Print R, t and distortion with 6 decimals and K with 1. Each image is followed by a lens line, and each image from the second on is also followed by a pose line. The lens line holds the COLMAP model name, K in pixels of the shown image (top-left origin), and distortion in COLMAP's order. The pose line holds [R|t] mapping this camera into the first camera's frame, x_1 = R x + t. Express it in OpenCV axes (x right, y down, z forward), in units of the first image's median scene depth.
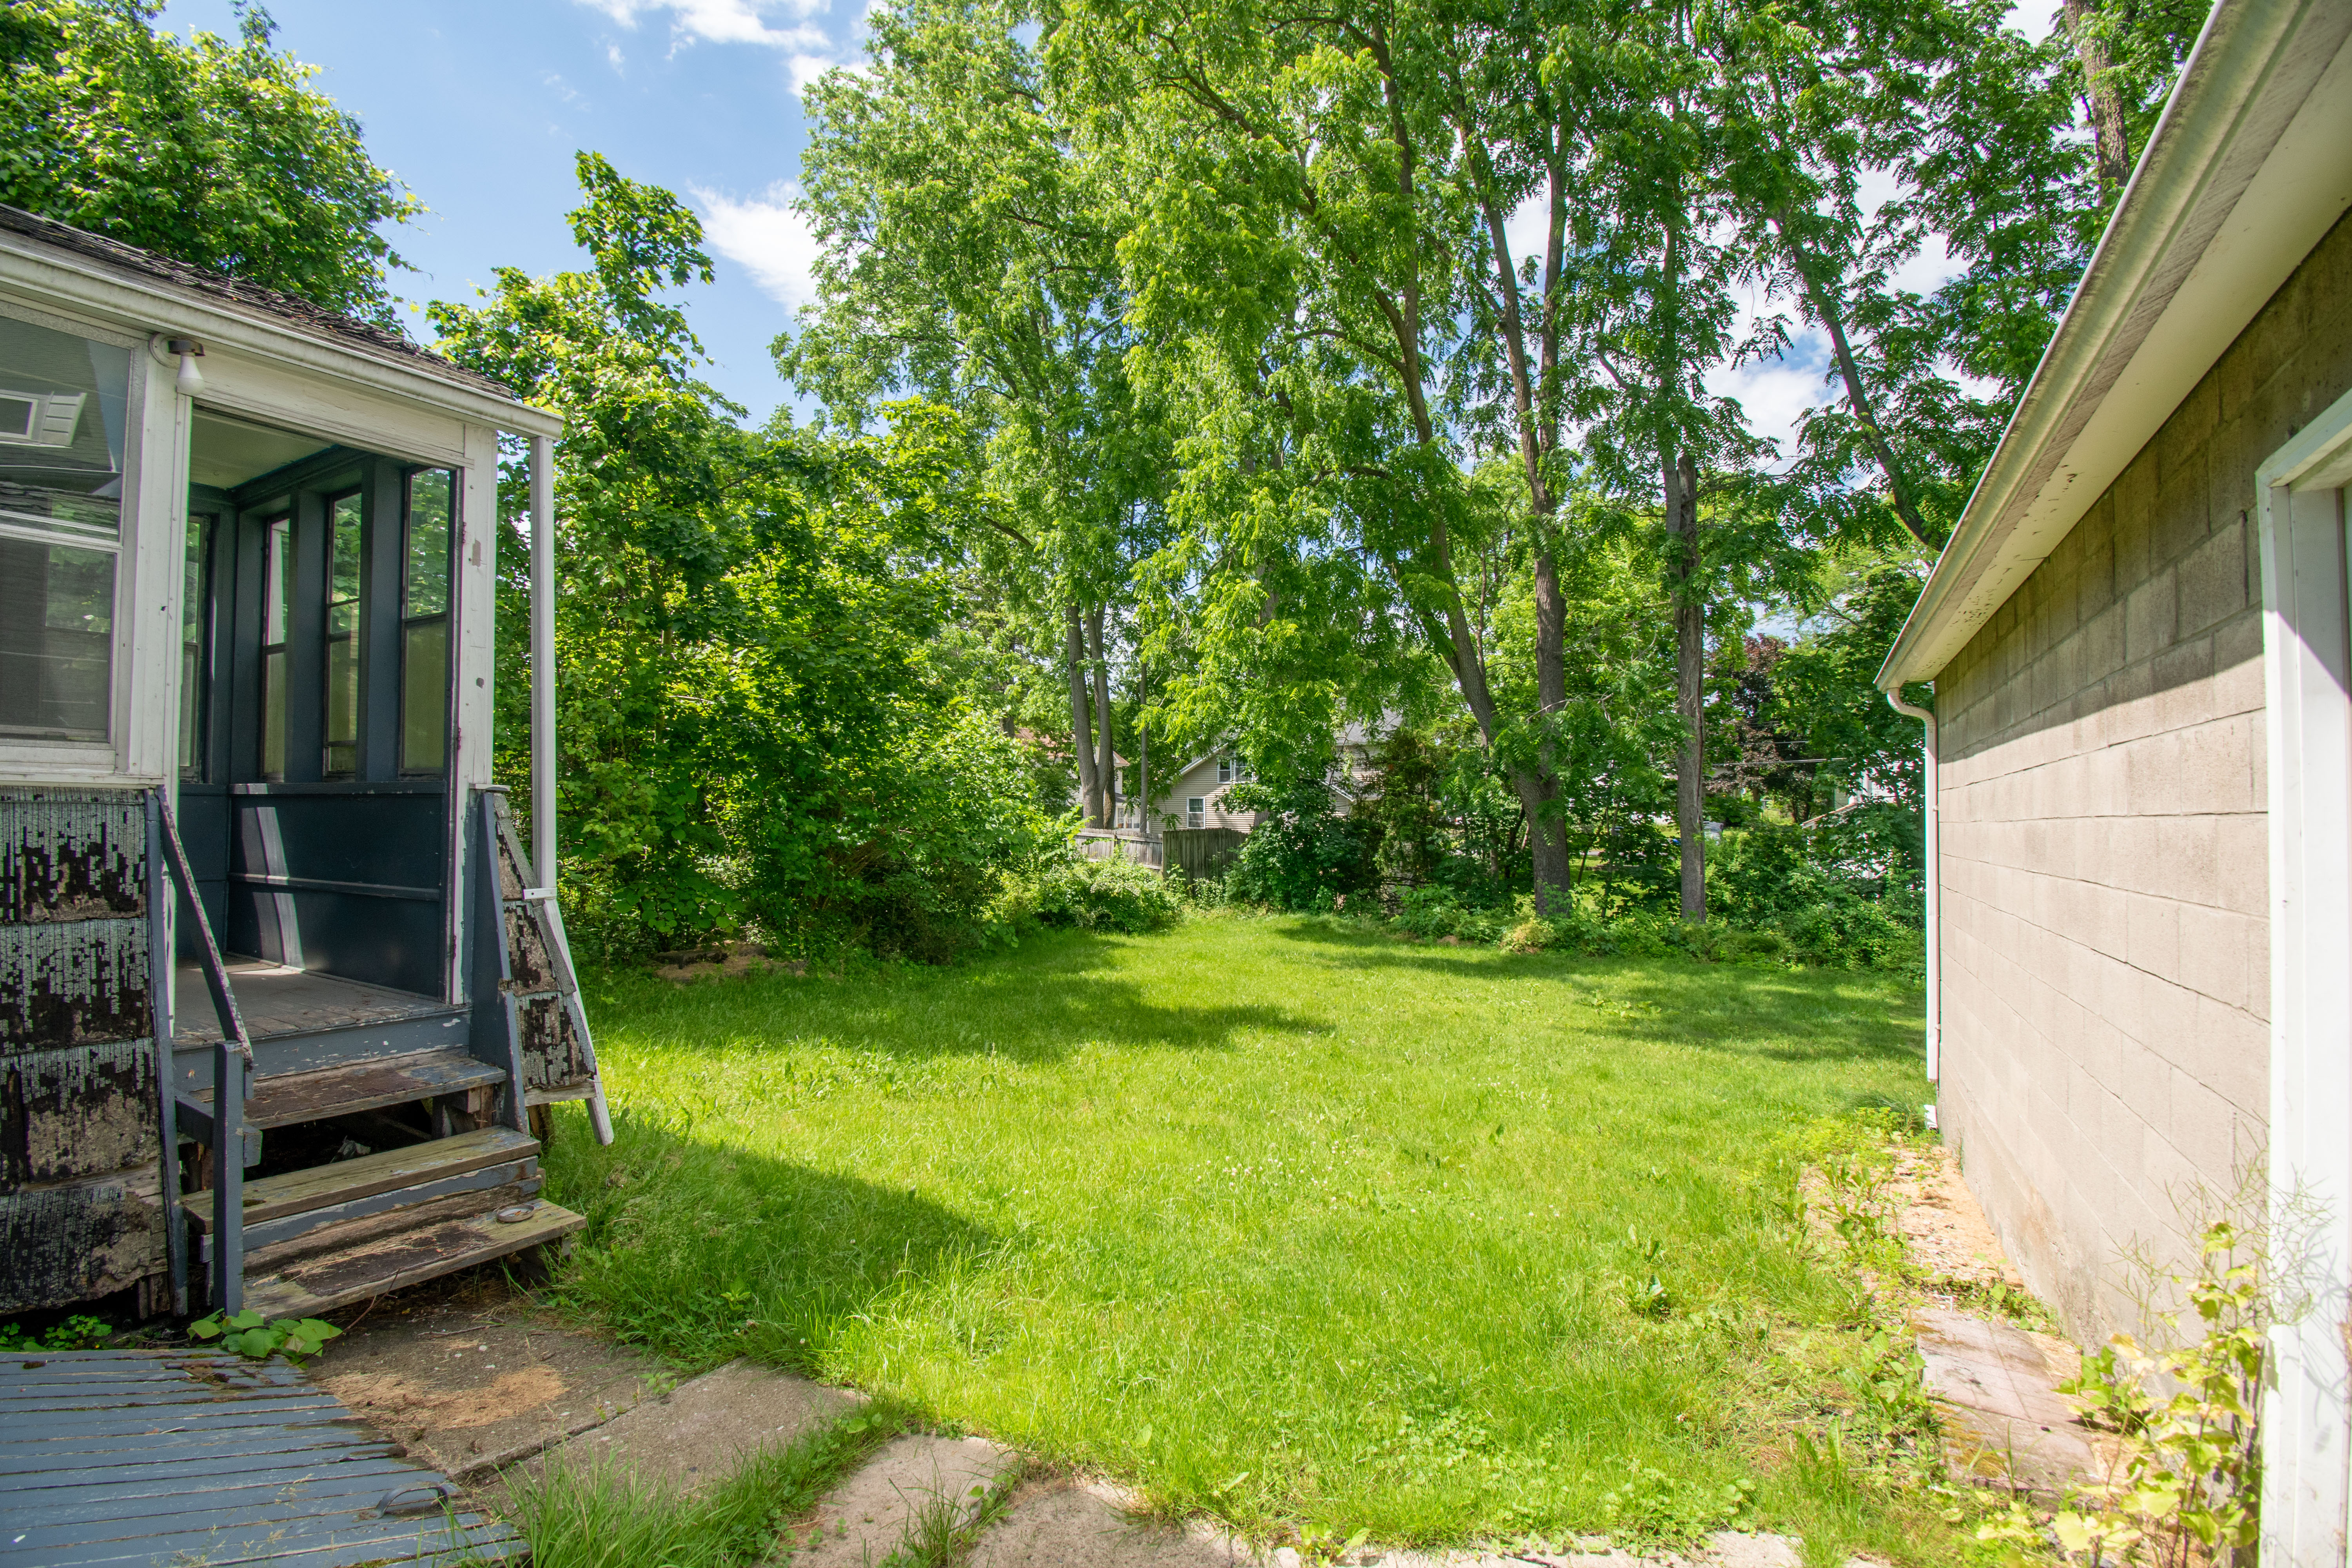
lens RADIAL K [[1034.5, 0, 1176.0], [0, 1034.5, 784.0], [0, 0, 1]] dist [0.026781, -0.036403]
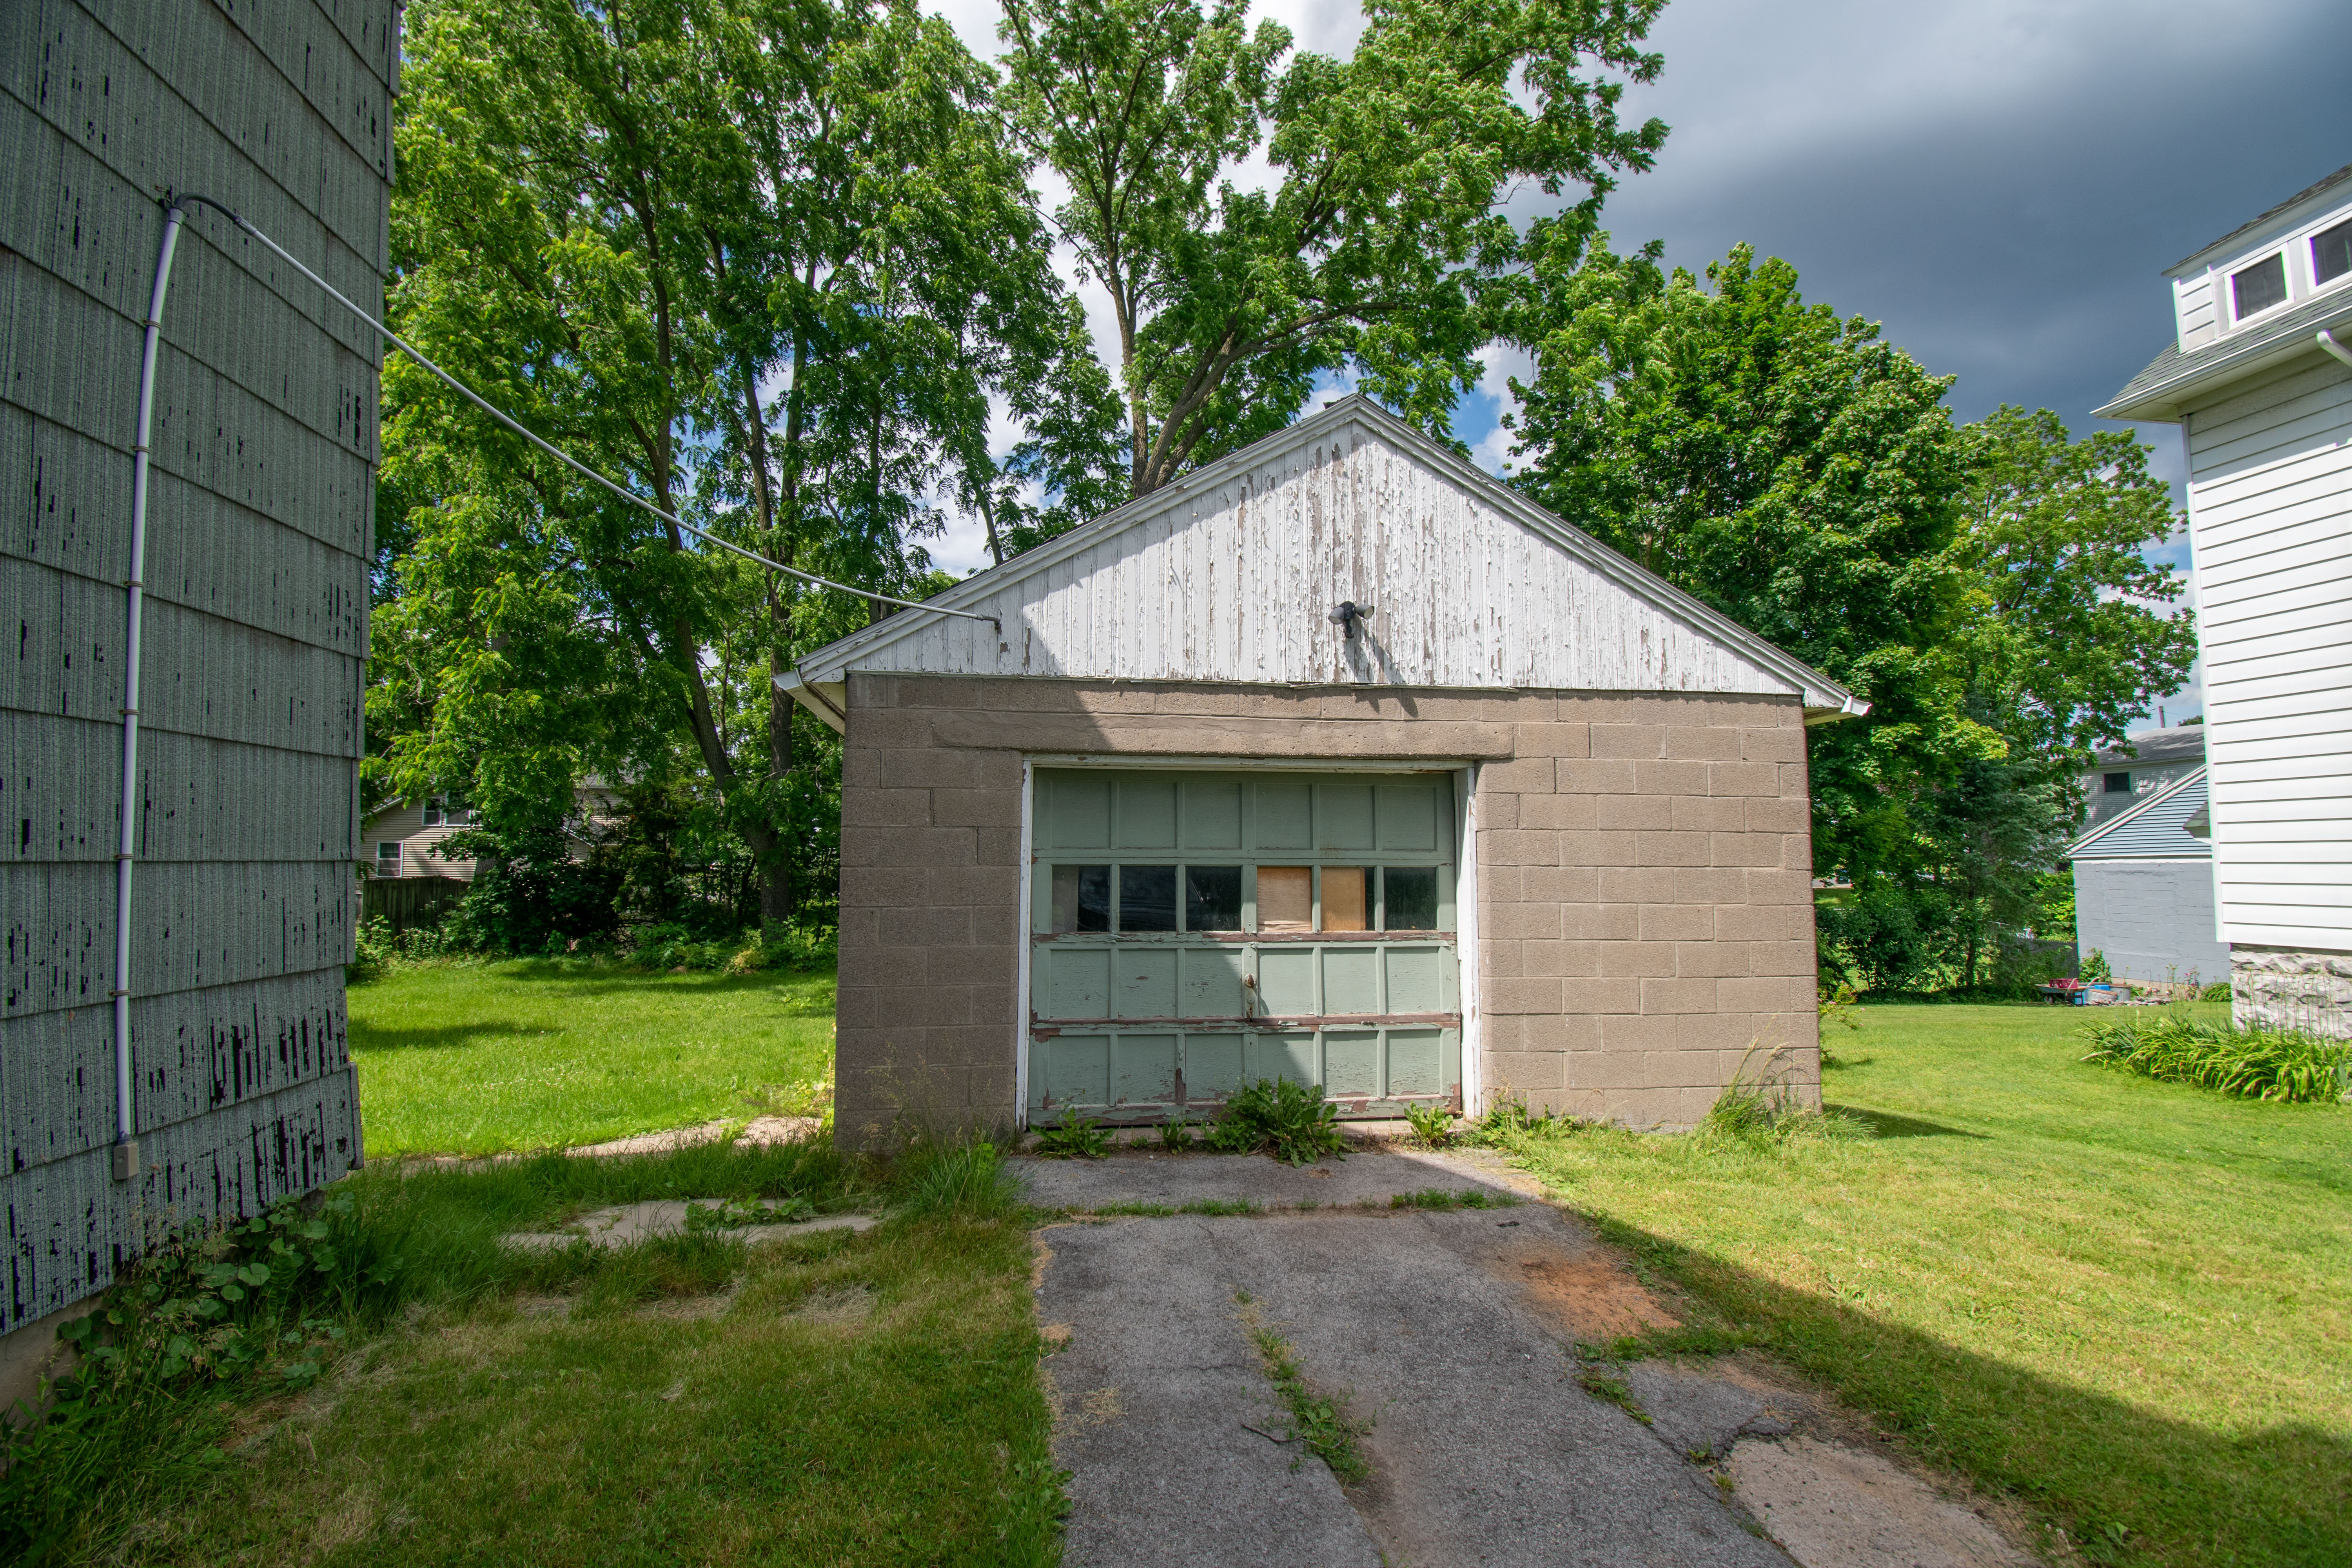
lens RADIAL K [[1034.5, 0, 1176.0], [0, 1034.5, 784.0], [0, 0, 1]] dist [0.026781, -0.036403]
pose [[0.778856, 0.040585, 0.625888, -0.035440], [-0.014142, 0.998787, -0.047167, -0.008777], [-0.627043, 0.027885, 0.778485, -0.228371]]
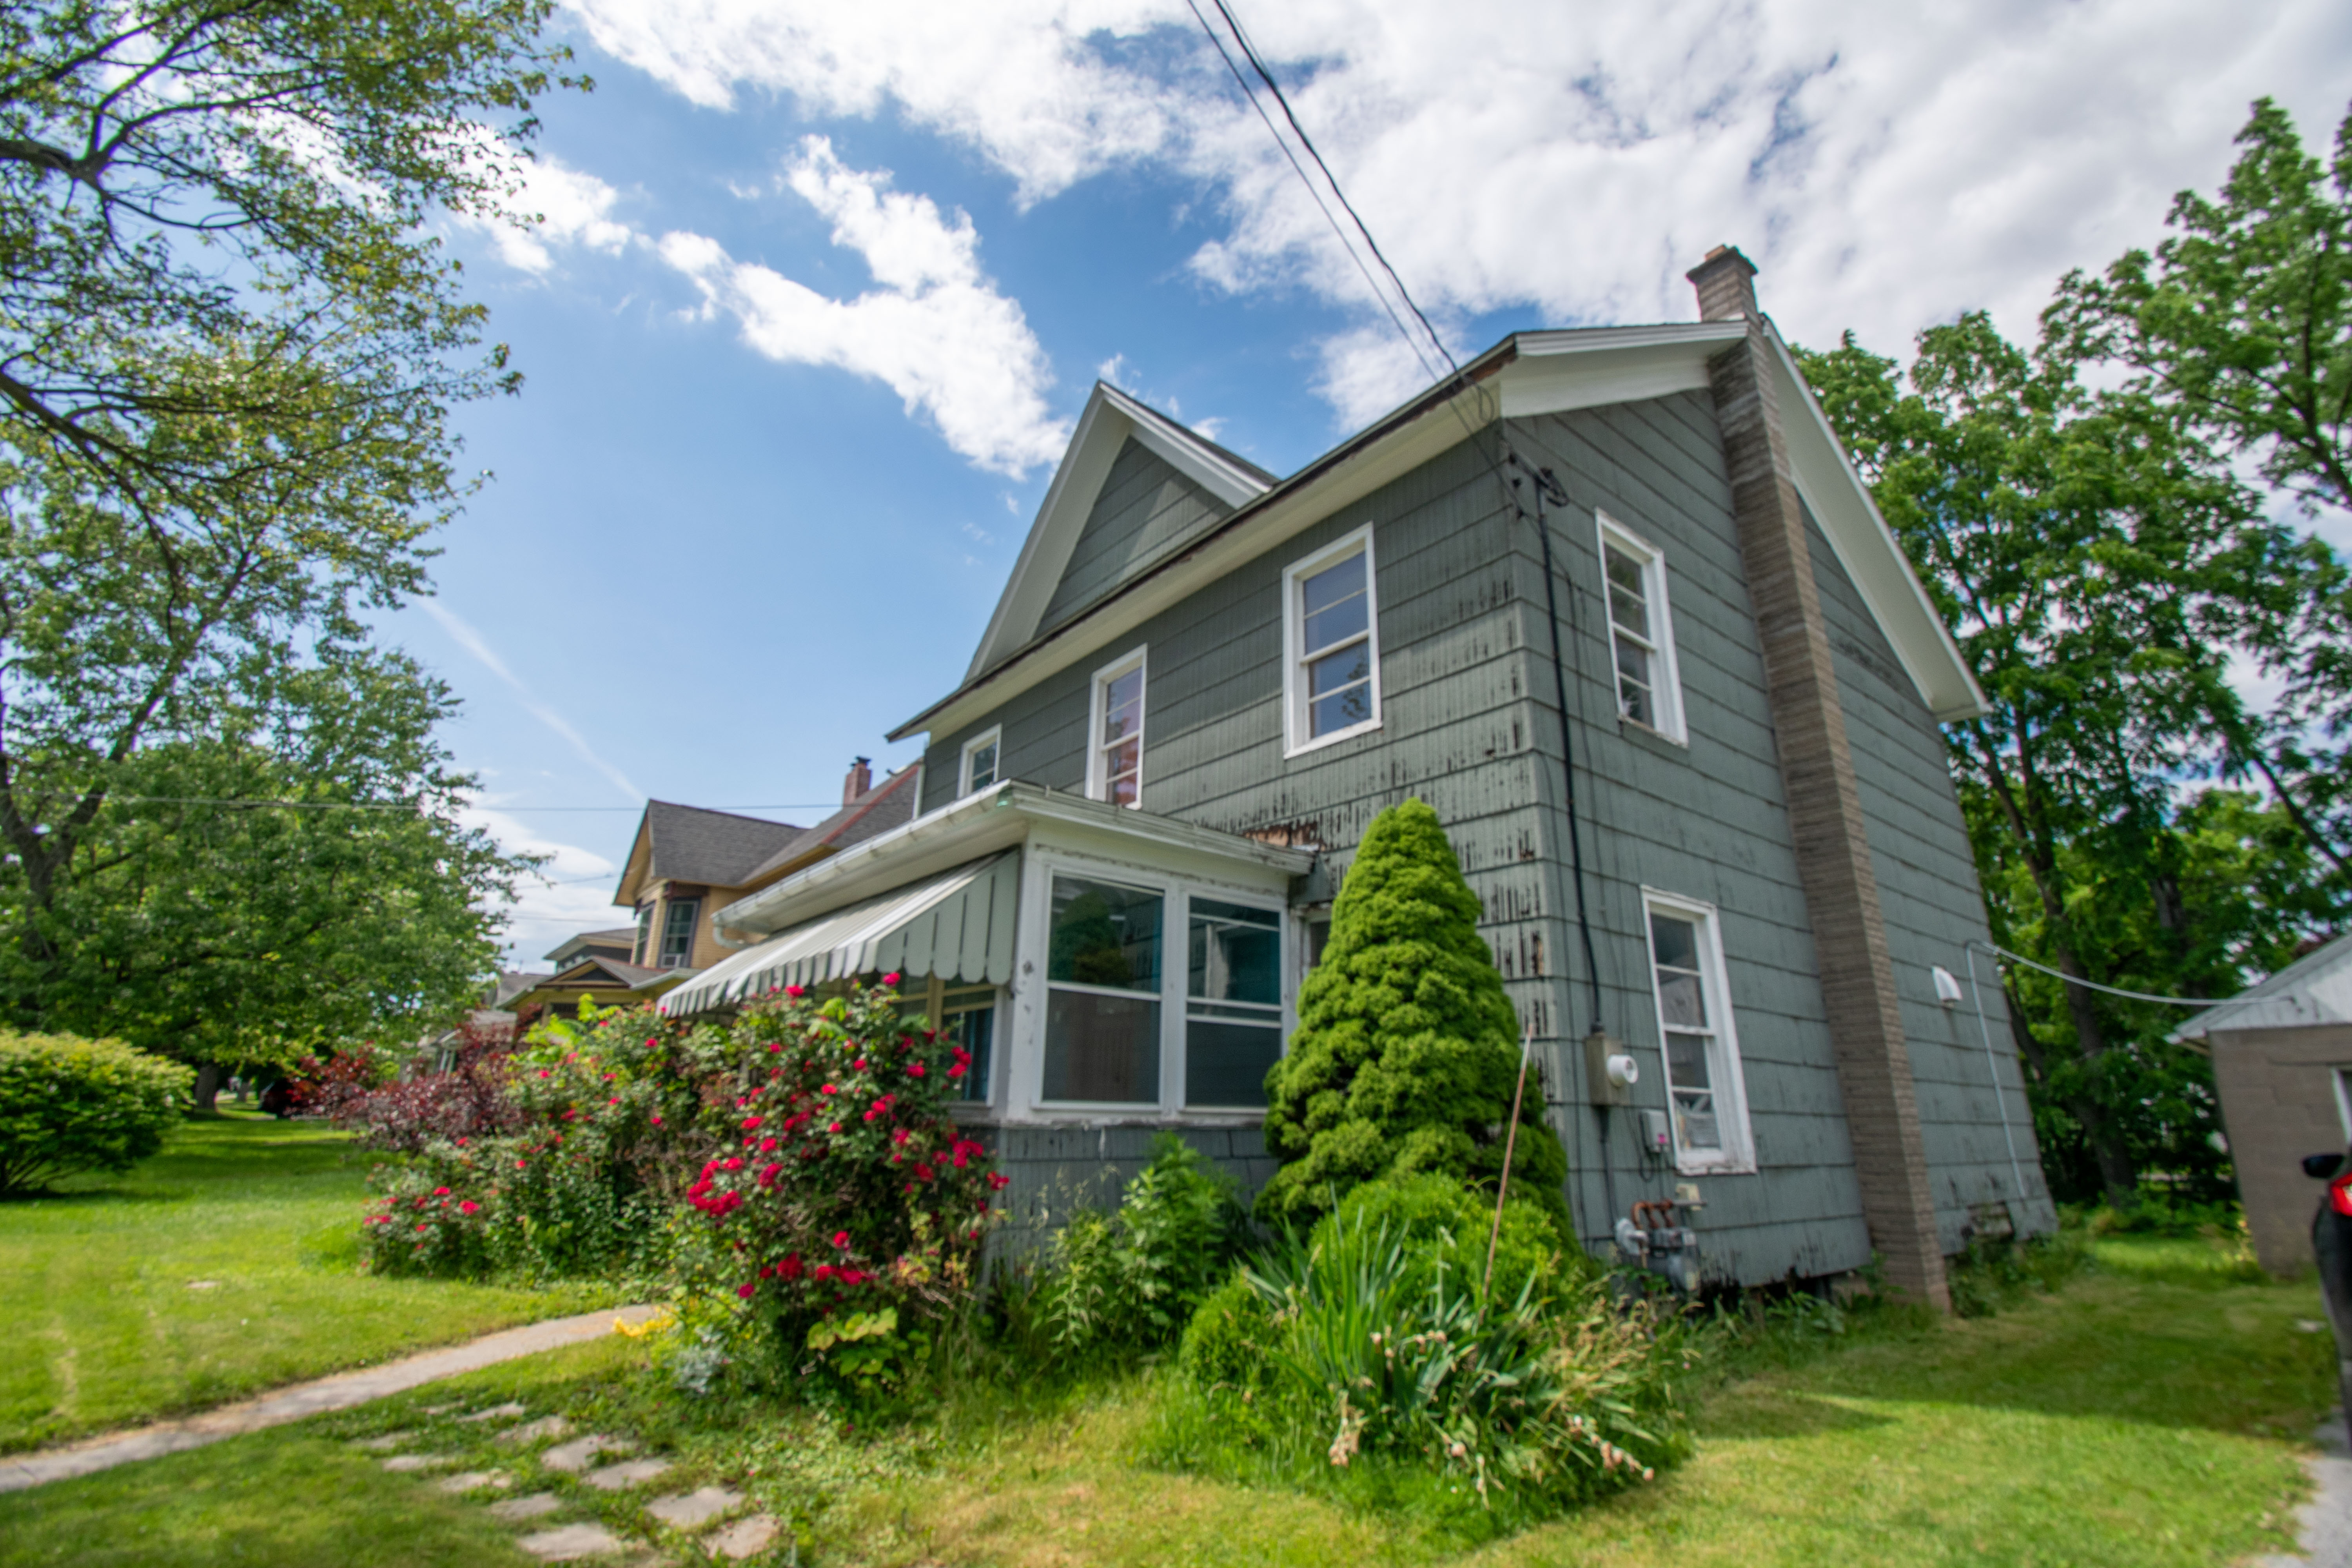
lens RADIAL K [[1022.4, 0, 1176.0], [0, 1022.4, 784.0], [0, 0, 1]] dist [-0.011164, -0.008298]
pose [[0.929792, -0.095822, -0.355395, -0.245811], [-0.008061, 0.959989, -0.279923, -0.021020], [0.367998, 0.263135, 0.891817, -0.685366]]
